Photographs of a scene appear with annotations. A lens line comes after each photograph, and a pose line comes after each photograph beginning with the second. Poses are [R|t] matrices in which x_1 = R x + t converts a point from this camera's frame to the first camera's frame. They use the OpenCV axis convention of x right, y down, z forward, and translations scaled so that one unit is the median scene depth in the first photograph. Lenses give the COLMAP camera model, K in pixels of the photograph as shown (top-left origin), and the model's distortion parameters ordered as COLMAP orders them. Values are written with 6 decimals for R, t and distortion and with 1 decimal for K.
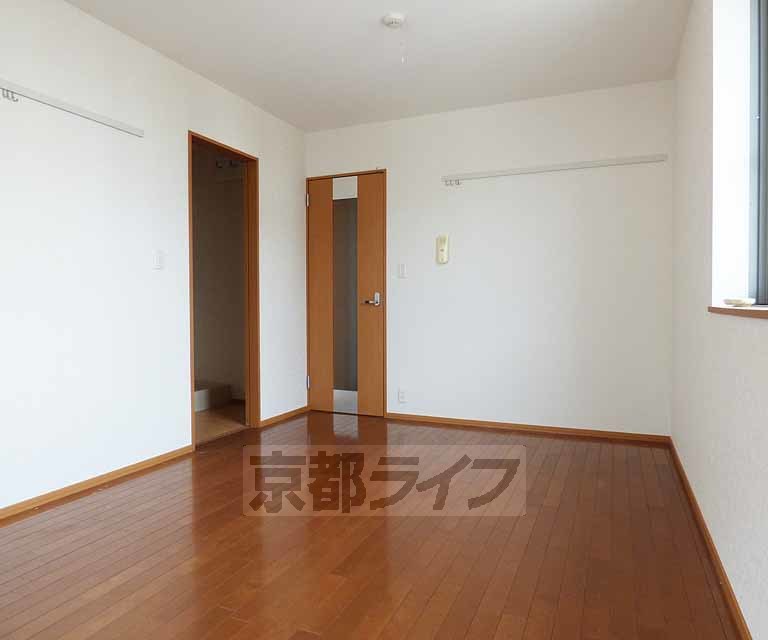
lens RADIAL K [[538.8, 0, 390.3], [0, 538.8, 320.3], [0, 0, 1]] dist [0.001883, -0.013991]
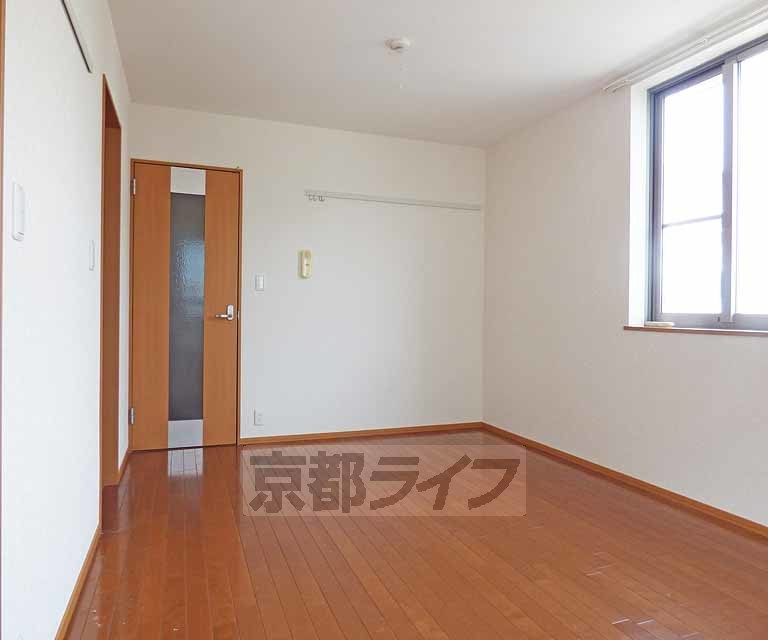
lens RADIAL K [[538.8, 0, 383.0], [0, 538.8, 321.3], [0, 0, 1]] dist [0.001883, -0.013991]
pose [[0.717708, 0.000599, 0.696344, -0.469533], [0.009125, 0.999906, -0.010266, -0.014158], [-0.696285, 0.013722, 0.717634, 0.187652]]
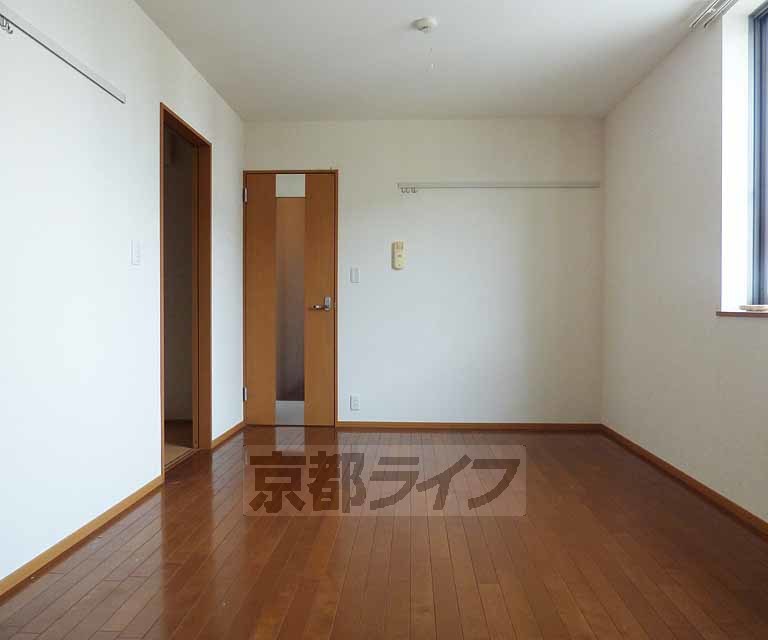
lens RADIAL K [[538.8, 0, 382.4], [0, 538.8, 320.4], [0, 0, 1]] dist [0.001883, -0.013991]
pose [[0.928439, -0.002382, 0.371476, -0.294649], [0.007154, 0.999909, -0.011469, 0.001764], [-0.371415, 0.013306, 0.928372, 0.072698]]
